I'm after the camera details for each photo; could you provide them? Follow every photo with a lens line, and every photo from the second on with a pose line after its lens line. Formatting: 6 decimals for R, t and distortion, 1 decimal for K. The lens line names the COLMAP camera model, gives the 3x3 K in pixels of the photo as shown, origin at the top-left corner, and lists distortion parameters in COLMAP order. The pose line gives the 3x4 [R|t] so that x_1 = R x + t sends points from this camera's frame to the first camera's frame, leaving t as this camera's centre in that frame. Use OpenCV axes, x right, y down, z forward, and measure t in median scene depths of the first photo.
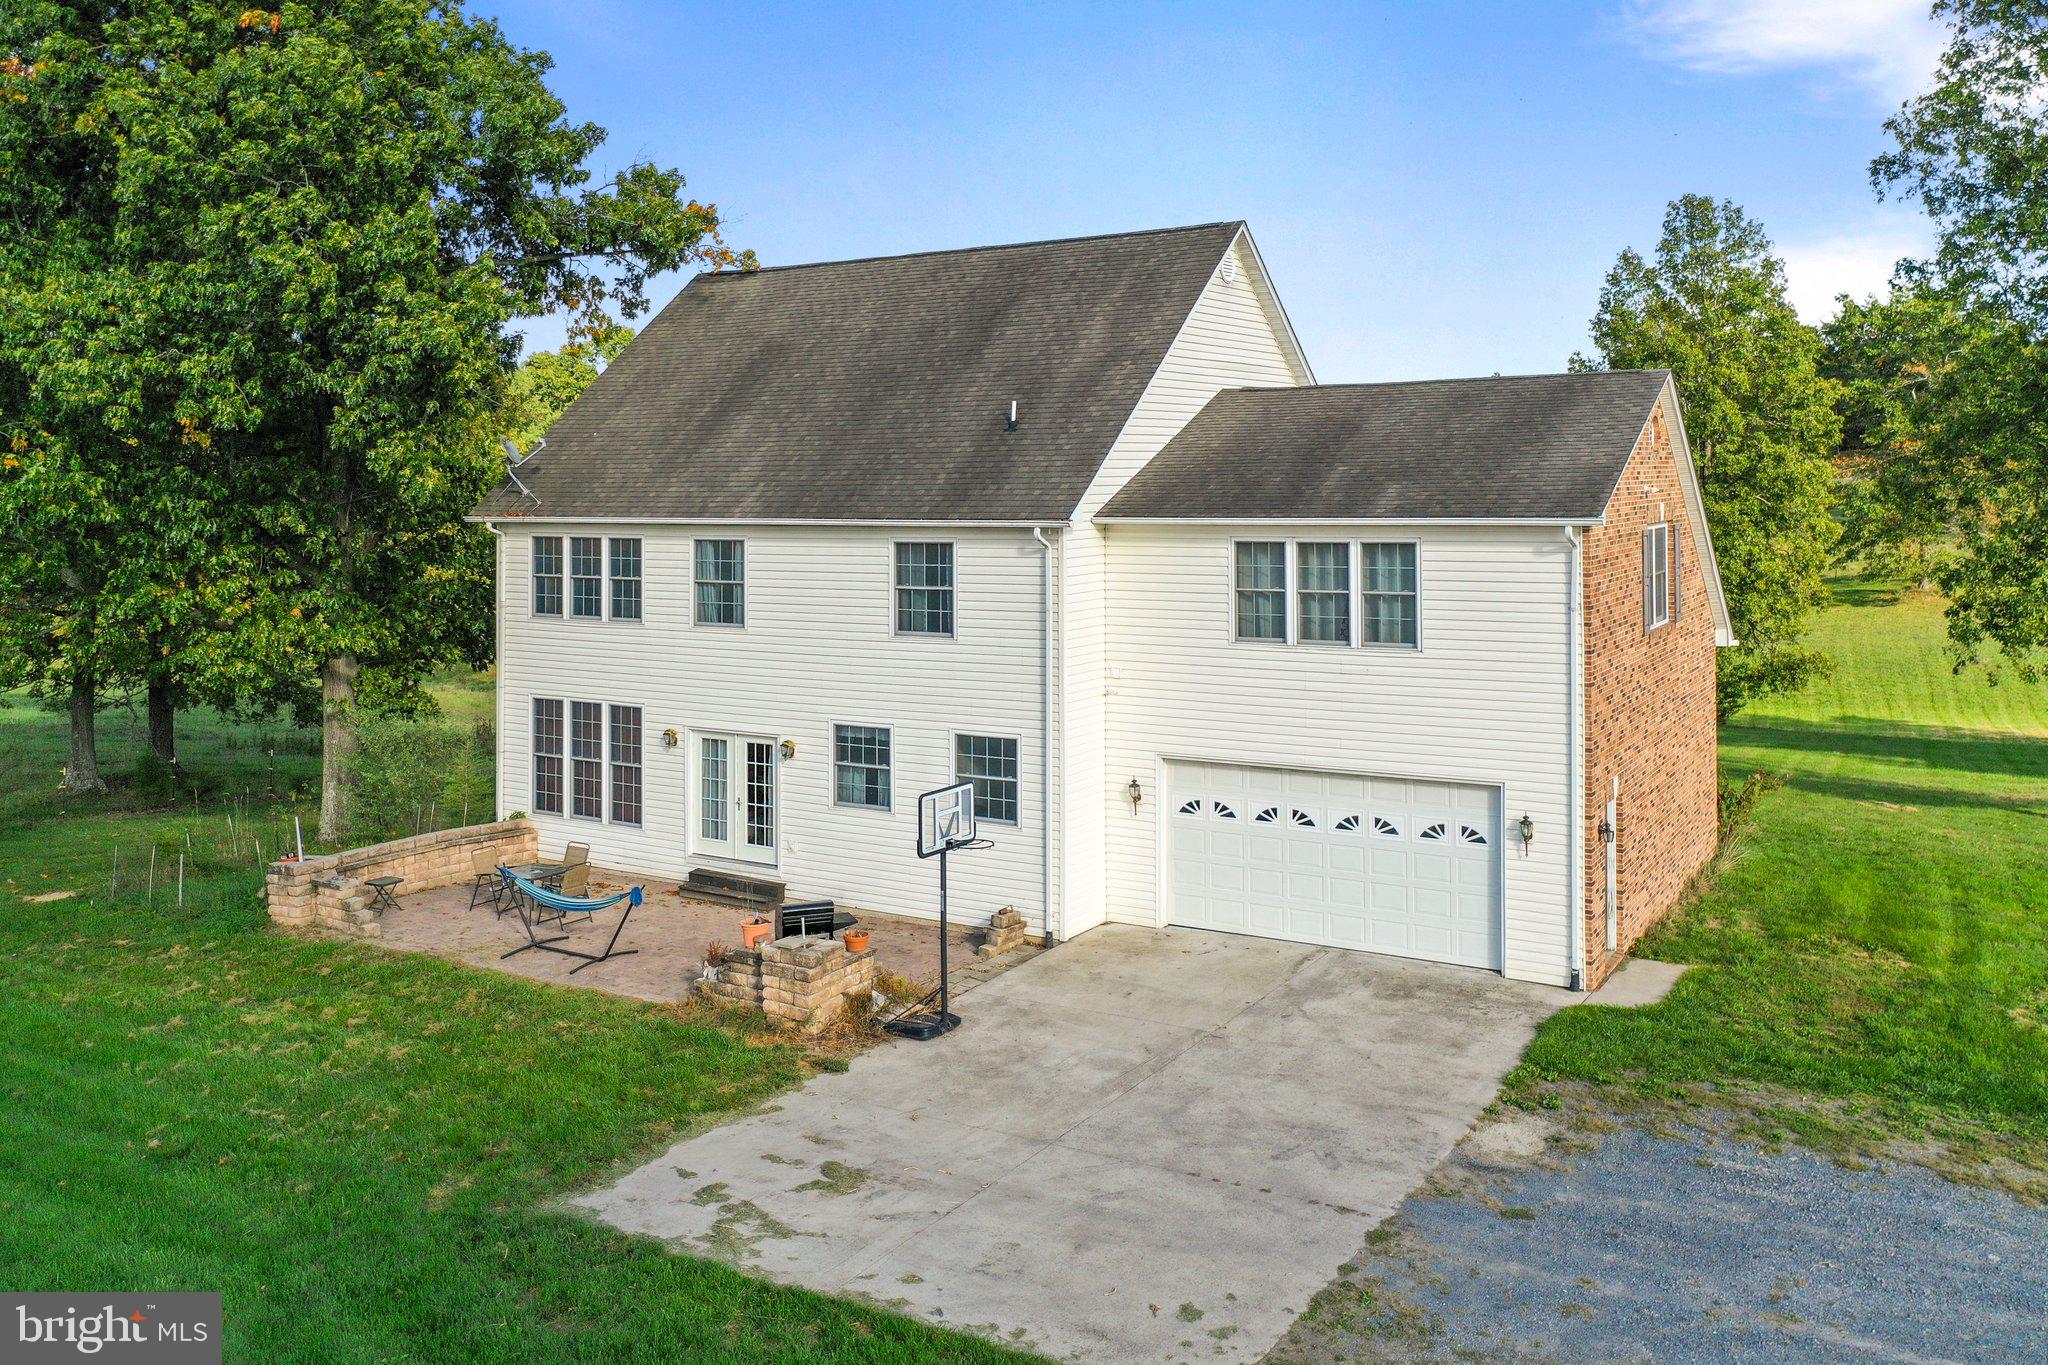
lens RADIAL K [[1616.7, 0, 1034.0], [0, 1616.7, 489.1], [0, 0, 1]] dist [-0.015804, 0.008603]
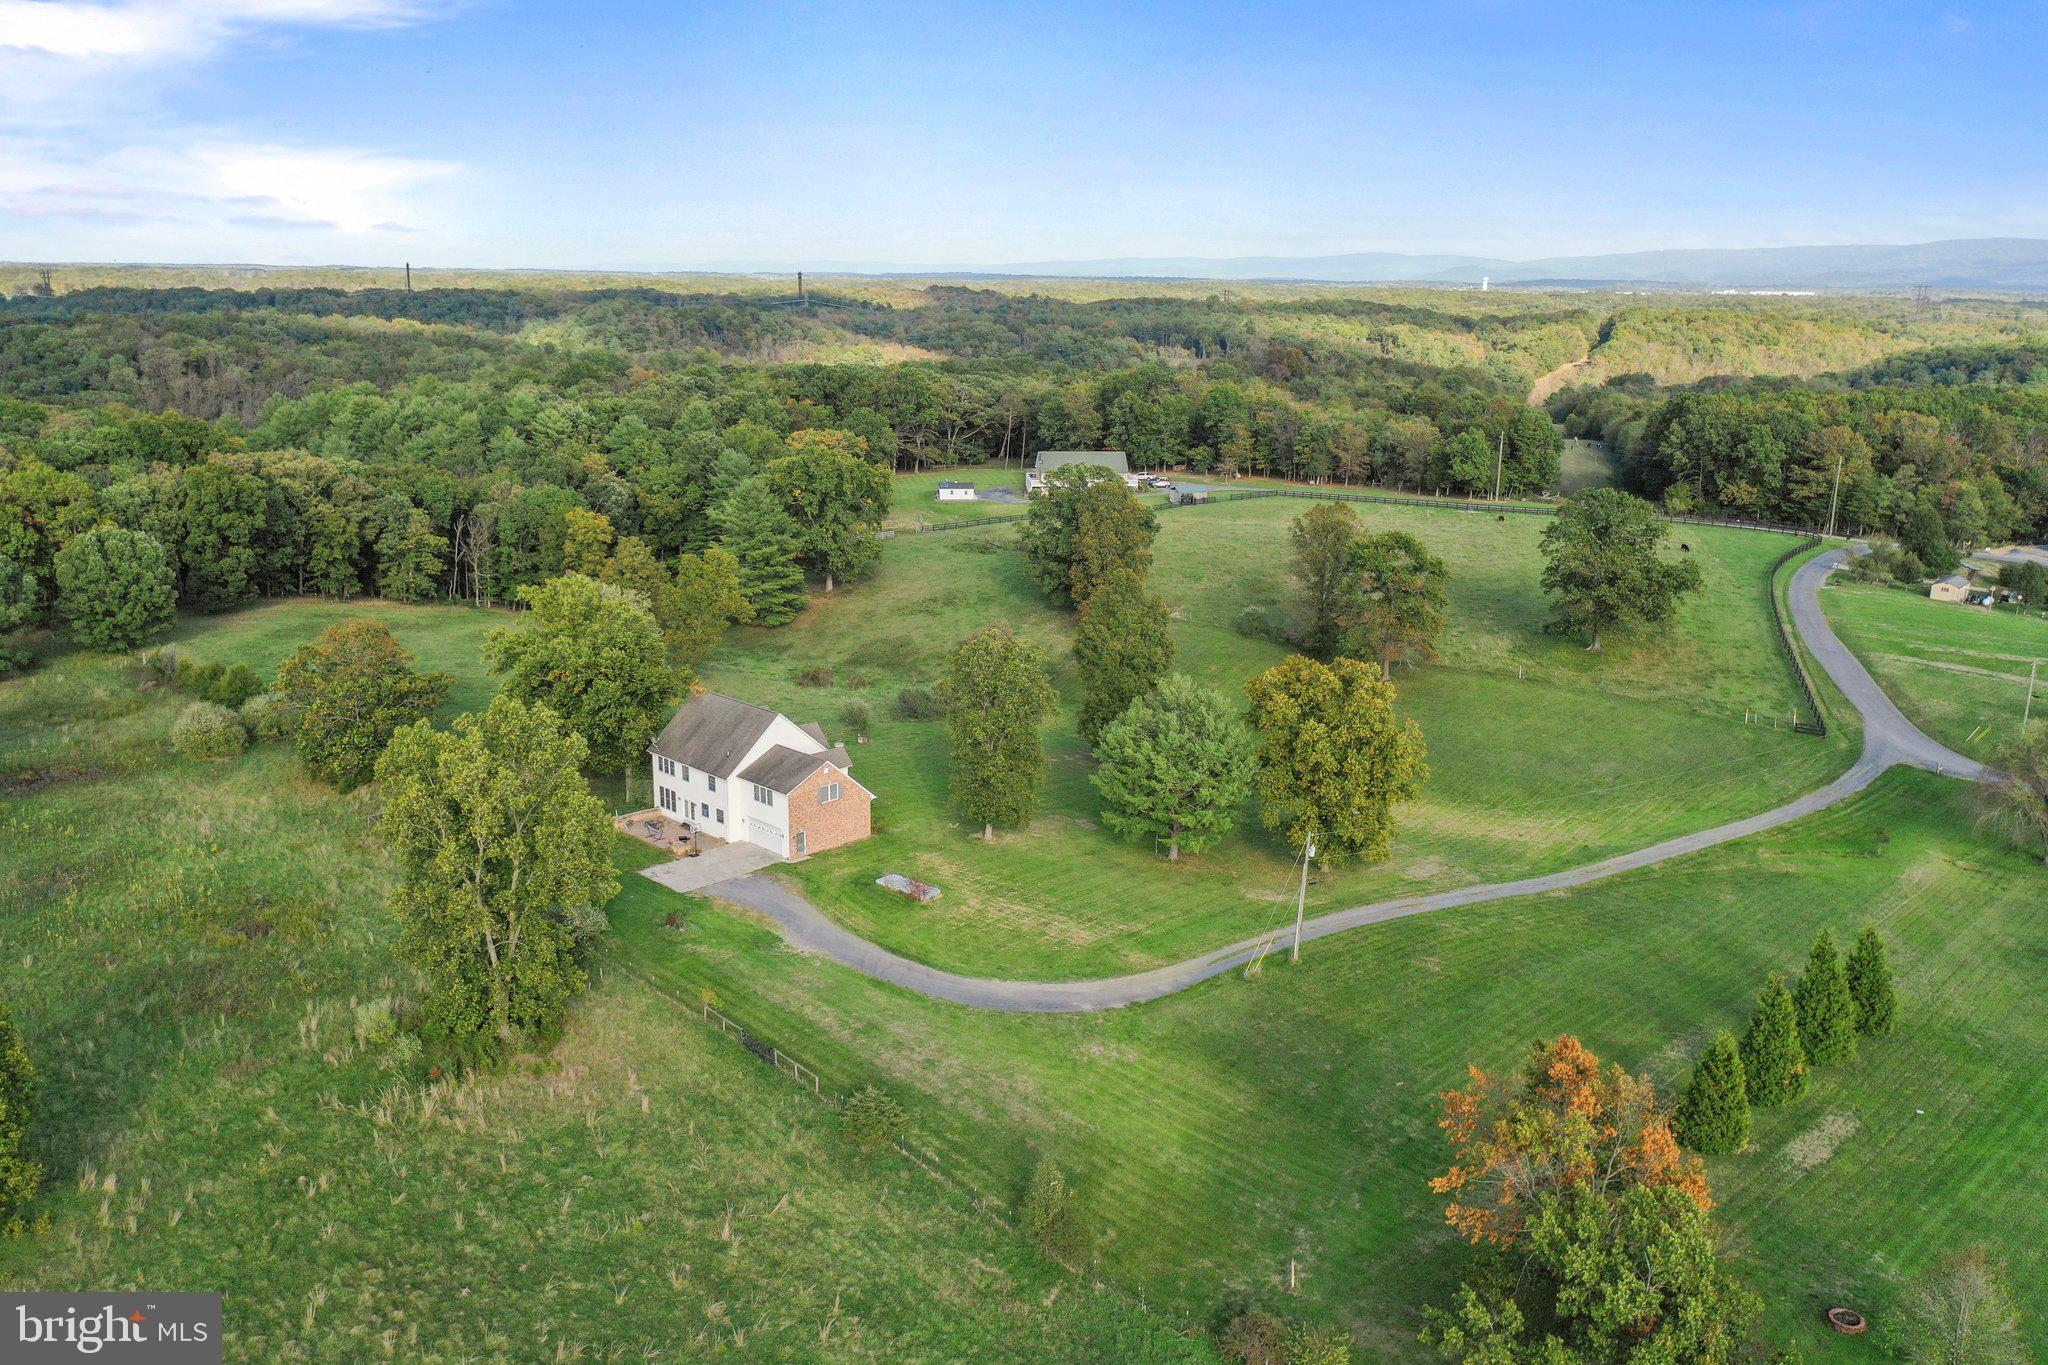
lens RADIAL K [[1616.7, 0, 1024.9], [0, 1616.7, 687.5], [0, 0, 1]] dist [-0.015804, 0.008603]
pose [[0.972446, 0.077361, -0.219920, 2.227857], [-0.018851, 0.966341, 0.256575, -1.745614], [0.232367, -0.245359, 0.941172, -4.046434]]
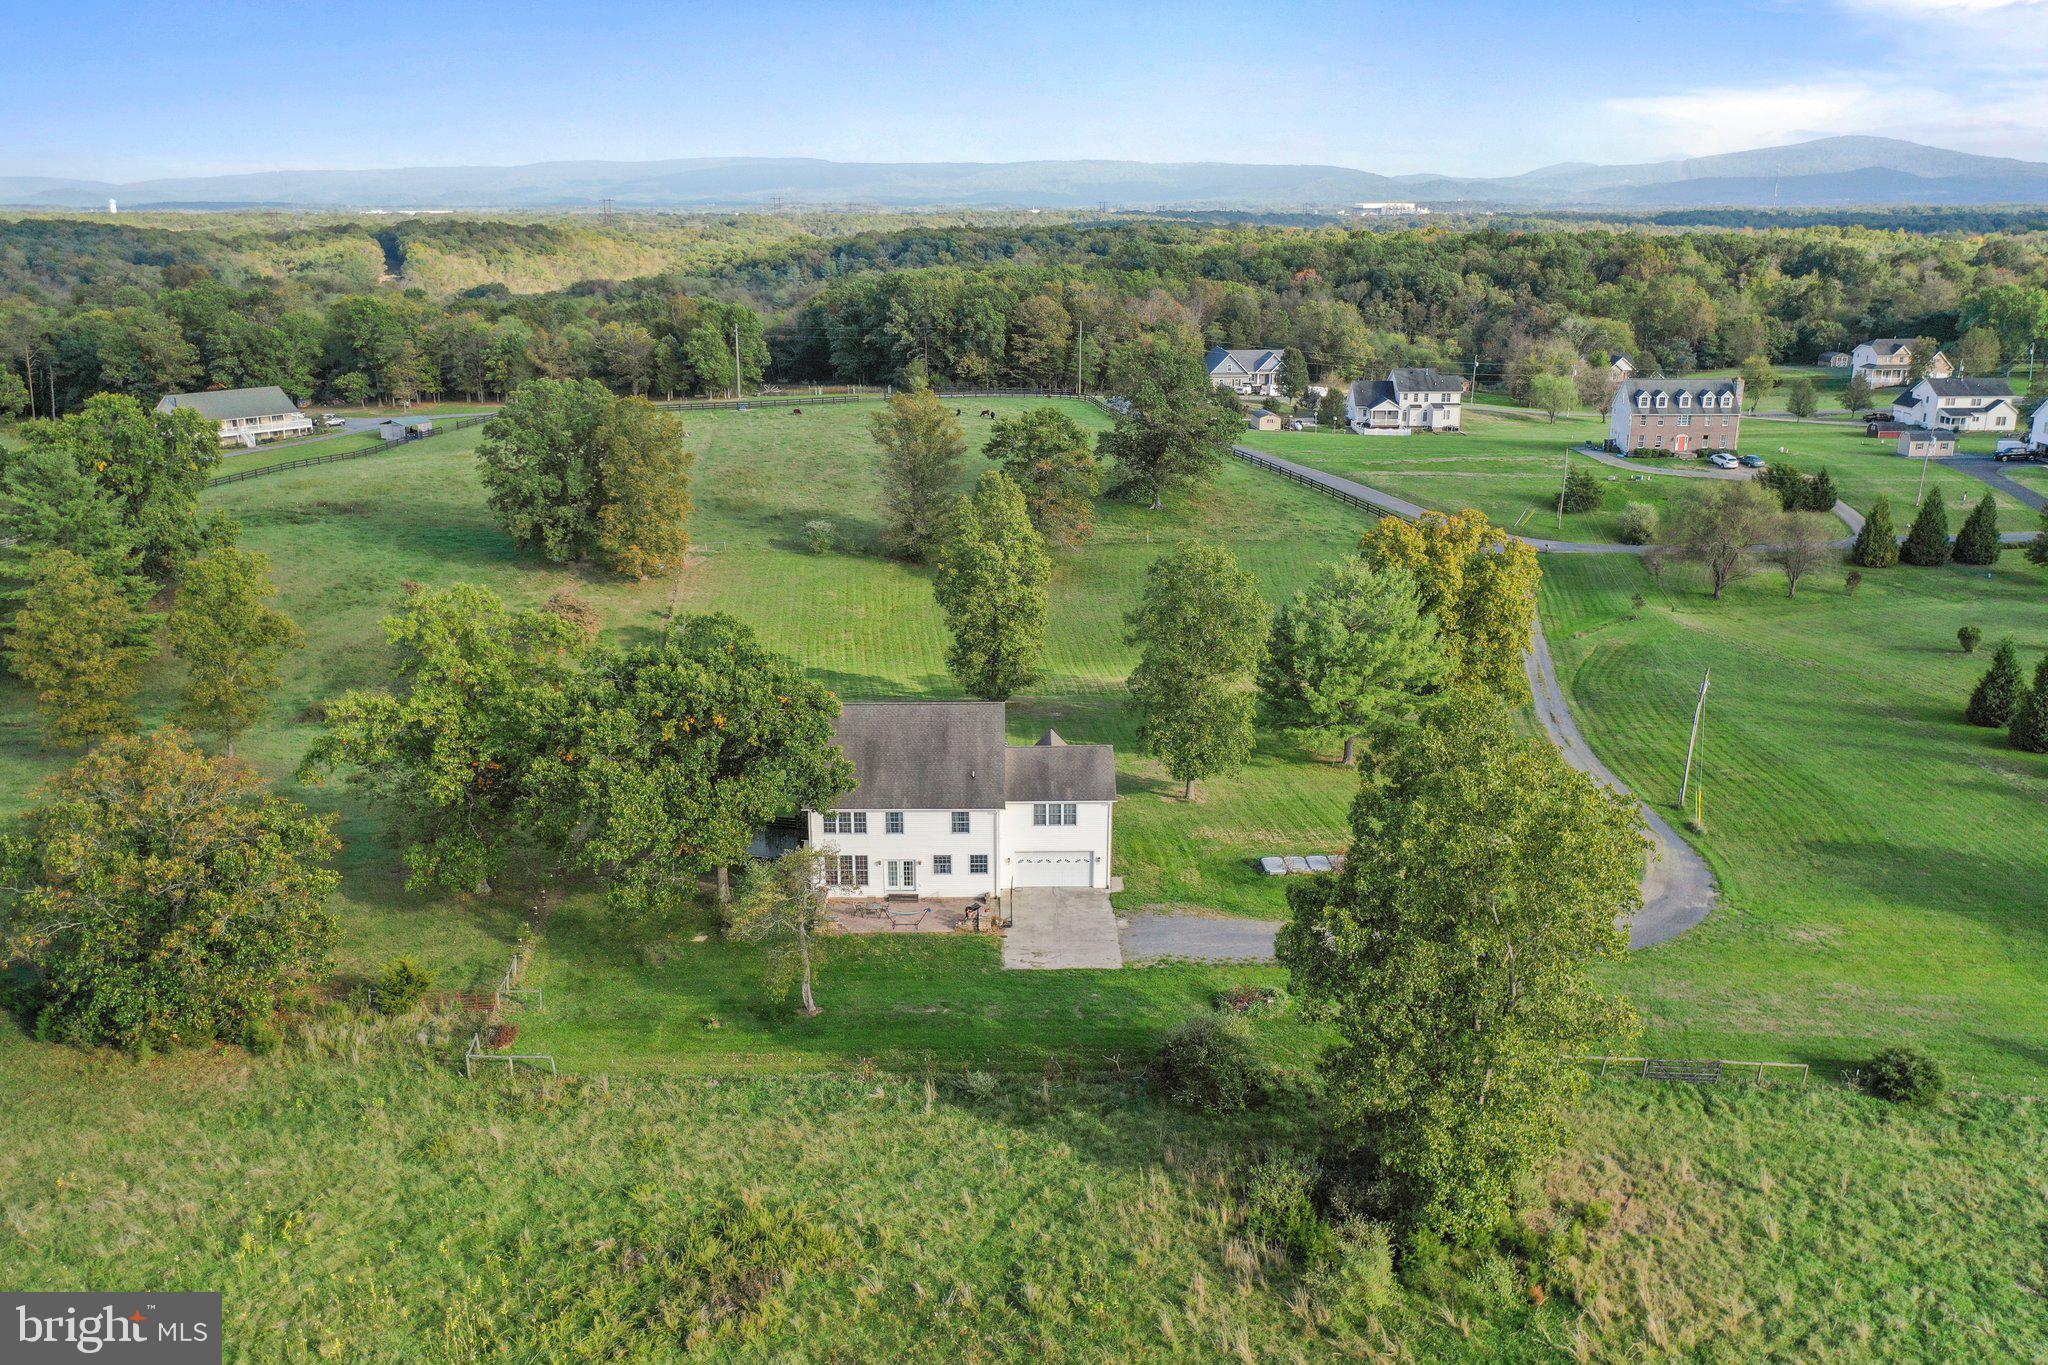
lens RADIAL K [[1616.7, 0, 1025.0], [0, 1616.7, 679.7], [0, 0, 1]] dist [-0.015804, 0.008603]
pose [[0.847402, -0.140357, 0.512064, -1.891493], [-0.012276, 0.958989, 0.283176, -1.385330], [-0.530810, -0.246250, 0.810926, -2.217902]]
